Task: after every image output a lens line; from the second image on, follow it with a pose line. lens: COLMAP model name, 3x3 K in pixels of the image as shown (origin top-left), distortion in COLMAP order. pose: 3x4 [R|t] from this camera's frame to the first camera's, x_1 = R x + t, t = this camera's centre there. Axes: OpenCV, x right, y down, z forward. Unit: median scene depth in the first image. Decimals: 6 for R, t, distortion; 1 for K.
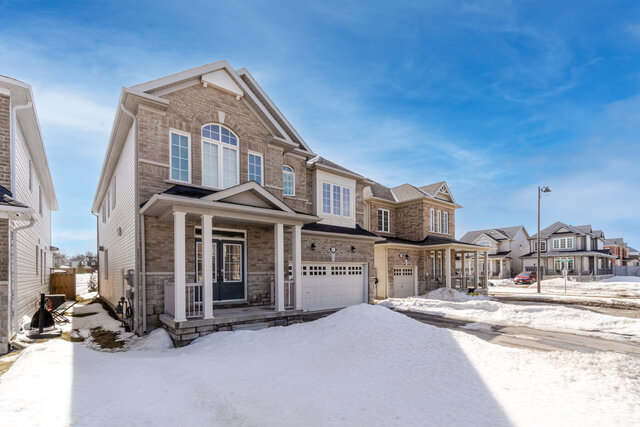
lens RADIAL K [[289.2, 0, 323.4], [0, 289.2, 274.2], [0, 0, 1]] dist [-0.000354, -0.000018]
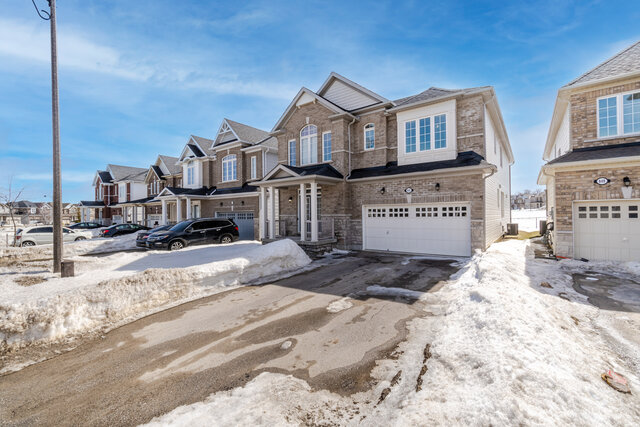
lens RADIAL K [[276.9, 0, 308.2], [0, 276.9, 214.4], [0, 0, 1]] dist [-0.000065, 0.000091]
pose [[0.212371, 0.003945, -0.977181, 0.855177], [0.007434, 0.999956, 0.005653, -0.013580], [0.977161, -0.008465, 0.212333, 0.480354]]
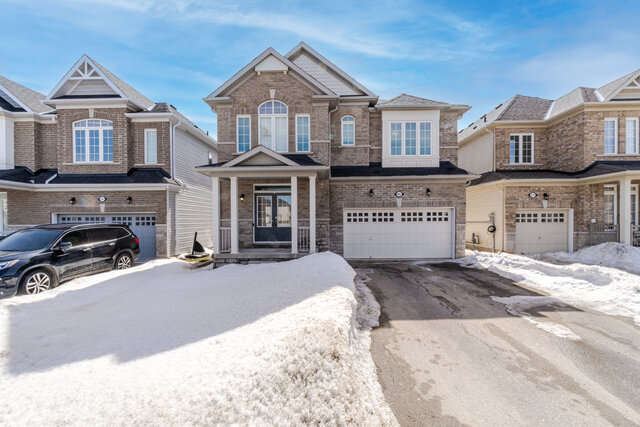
lens RADIAL K [[283.6, 0, 319.4], [0, 283.6, 225.5], [0, 0, 1]] dist [-0.001903, -0.000082]
pose [[0.754238, 0.015642, -0.656414, 0.436833], [-0.000862, 0.999739, 0.022834, -0.005338], [0.656600, -0.016656, 0.754055, 0.149150]]
